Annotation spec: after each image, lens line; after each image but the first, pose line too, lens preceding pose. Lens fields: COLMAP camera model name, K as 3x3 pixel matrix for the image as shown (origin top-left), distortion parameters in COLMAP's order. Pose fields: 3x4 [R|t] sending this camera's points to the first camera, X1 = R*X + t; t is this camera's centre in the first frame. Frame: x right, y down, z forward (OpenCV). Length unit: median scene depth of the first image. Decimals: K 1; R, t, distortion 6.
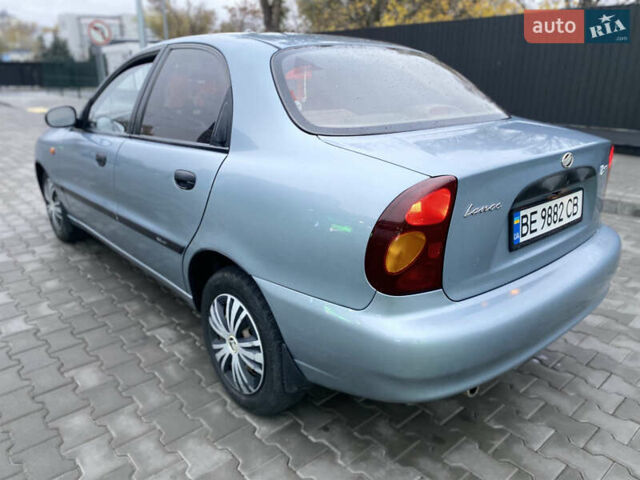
lens RADIAL K [[482.2, 0, 318.2], [0, 482.2, 232.2], [0, 0, 1]] dist [-0.002758, 0.000040]
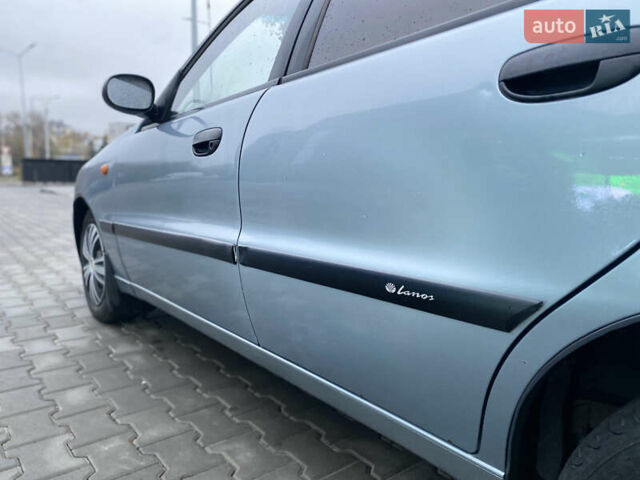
lens RADIAL K [[482.2, 0, 318.2], [0, 482.2, 232.2], [0, 0, 1]] dist [-0.002758, 0.000040]
pose [[0.998452, 0.011221, -0.054478, -0.222813], [-0.022188, 0.978487, -0.205113, 0.028687], [0.051004, 0.206004, 0.977221, 0.389925]]
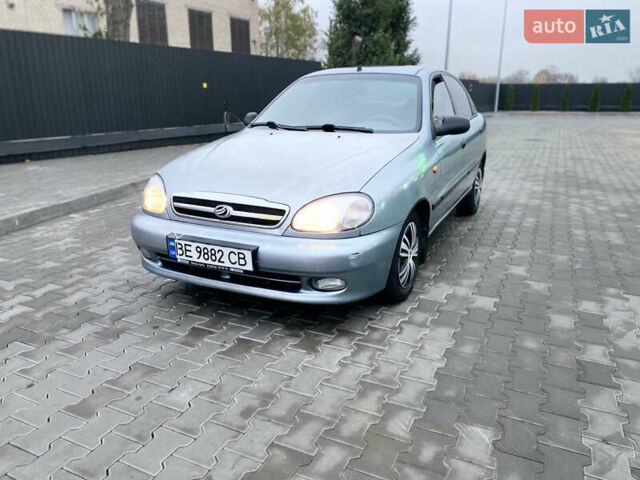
lens RADIAL K [[482.2, 0, 318.2], [0, 482.2, 232.2], [0, 0, 1]] dist [-0.002758, 0.000040]
pose [[-0.401239, -0.227895, 0.887170, -1.209546], [0.271862, 0.895281, 0.352934, -0.401255], [-0.874699, 0.382799, -0.297266, 1.411312]]
